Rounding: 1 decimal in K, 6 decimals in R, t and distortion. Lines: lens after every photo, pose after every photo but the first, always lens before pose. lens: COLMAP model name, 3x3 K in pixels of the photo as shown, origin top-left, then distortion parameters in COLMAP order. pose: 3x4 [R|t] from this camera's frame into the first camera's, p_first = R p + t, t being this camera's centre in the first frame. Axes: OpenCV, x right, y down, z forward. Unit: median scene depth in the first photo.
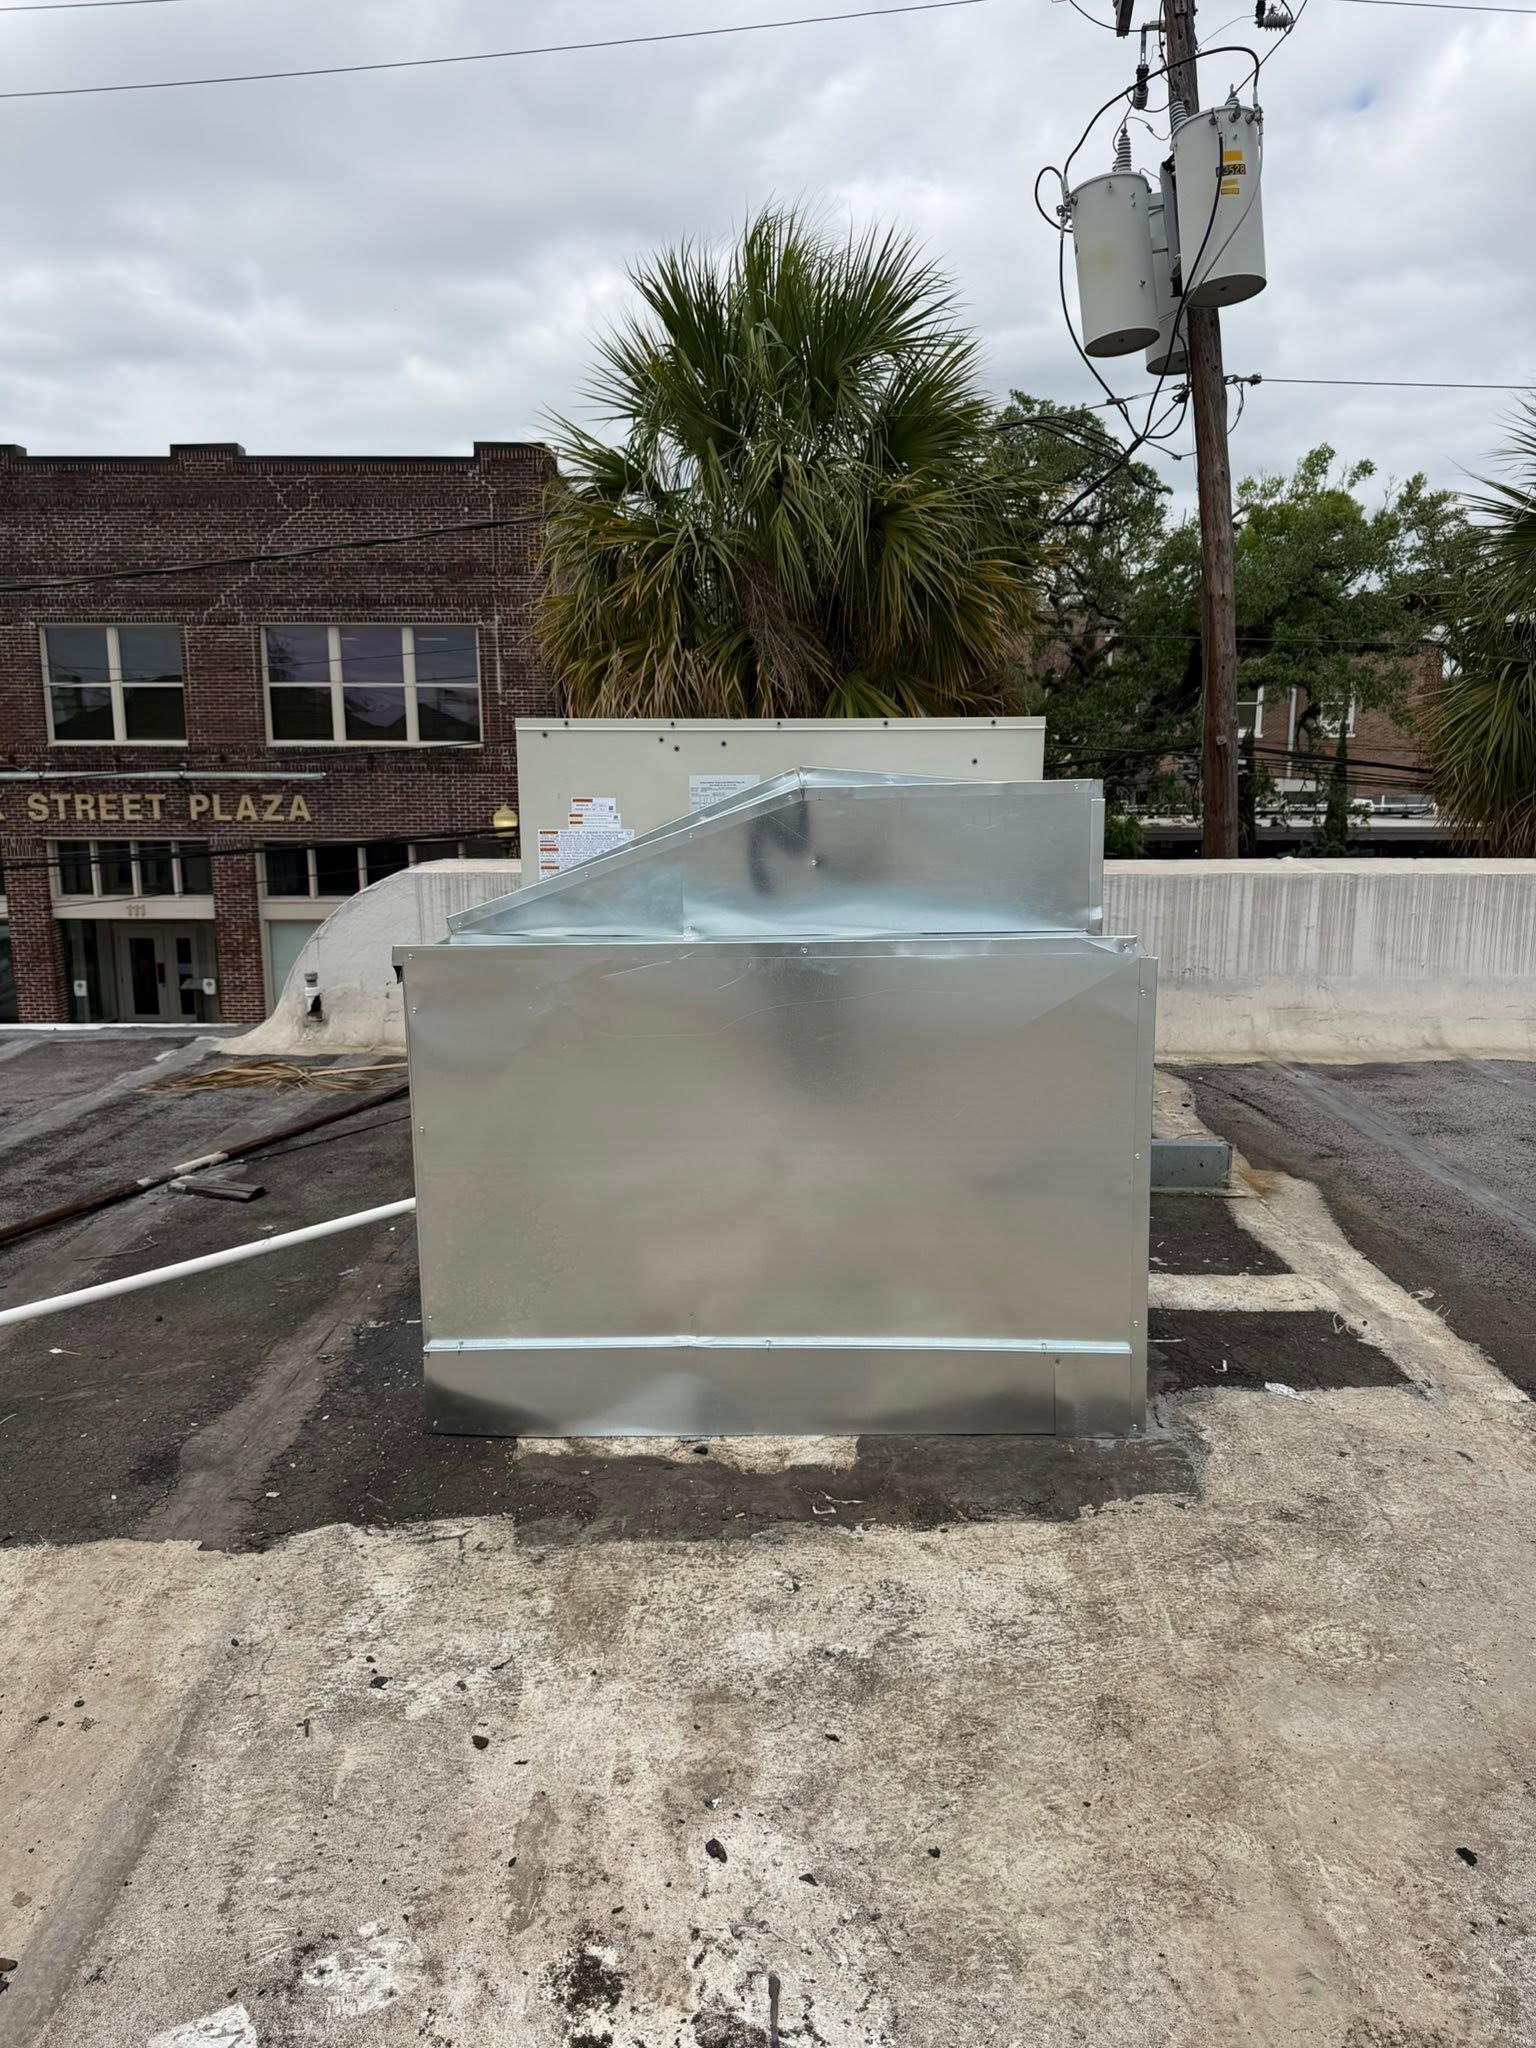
lens RADIAL K [[1461.2, 0, 768.0], [0, 1461.2, 1024.0], [0, 0, 1]] dist [-0.000882, -0.005821]
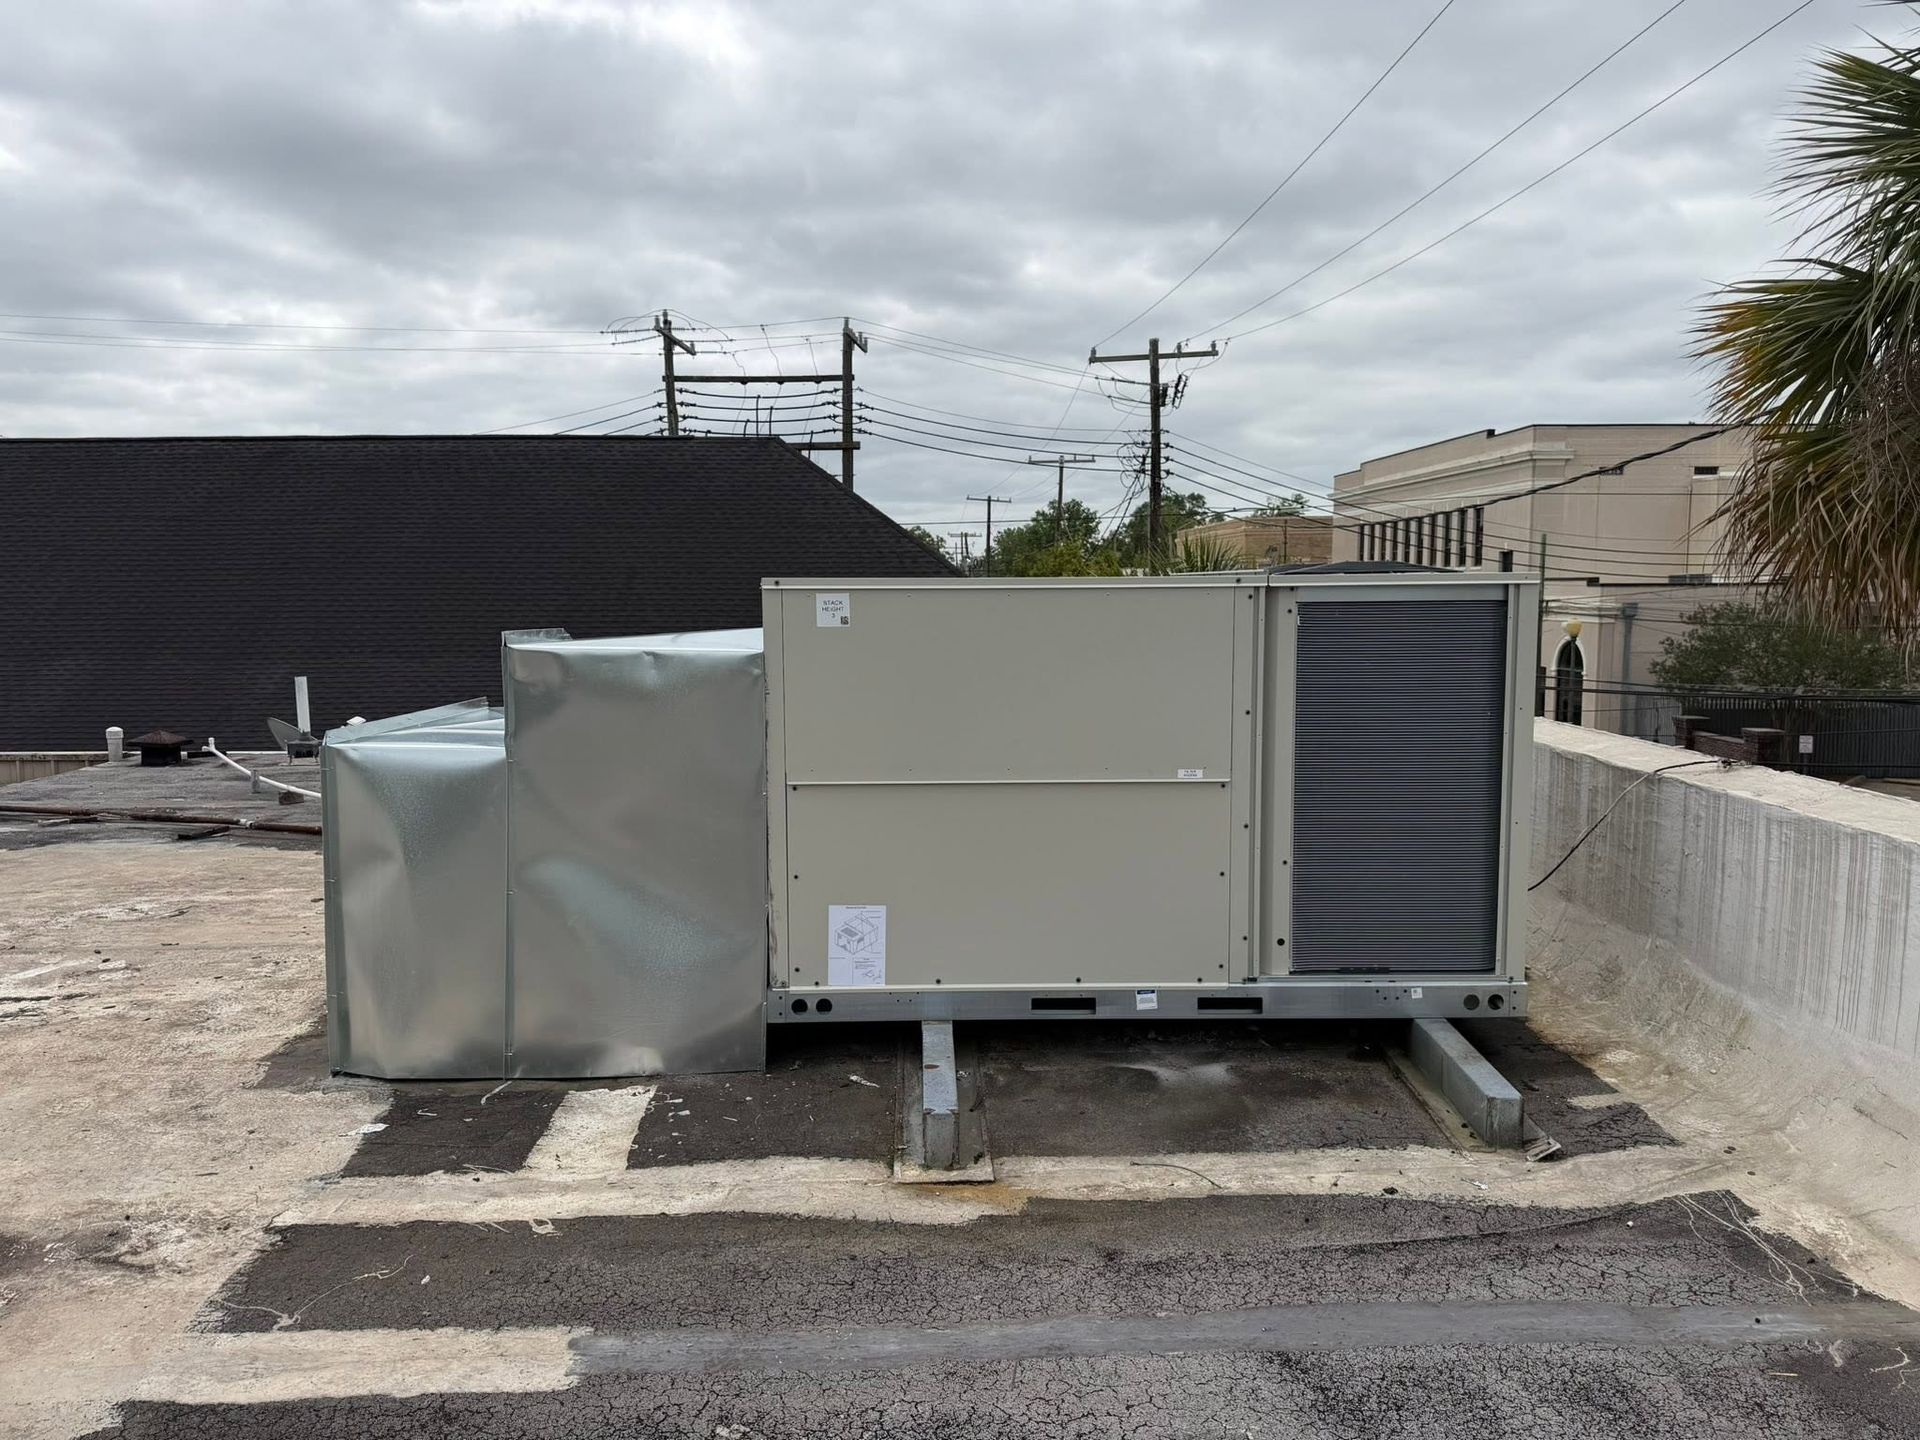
lens RADIAL K [[1369.9, 0, 960.0], [0, 1369.9, 720.0], [0, 0, 1]] dist [-0.000882, -0.005821]
pose [[0.052314, 0.103649, -0.993237, 1.540047], [-0.181782, 0.978970, 0.092586, -0.292672], [0.981946, 0.175709, 0.070055, 1.395991]]
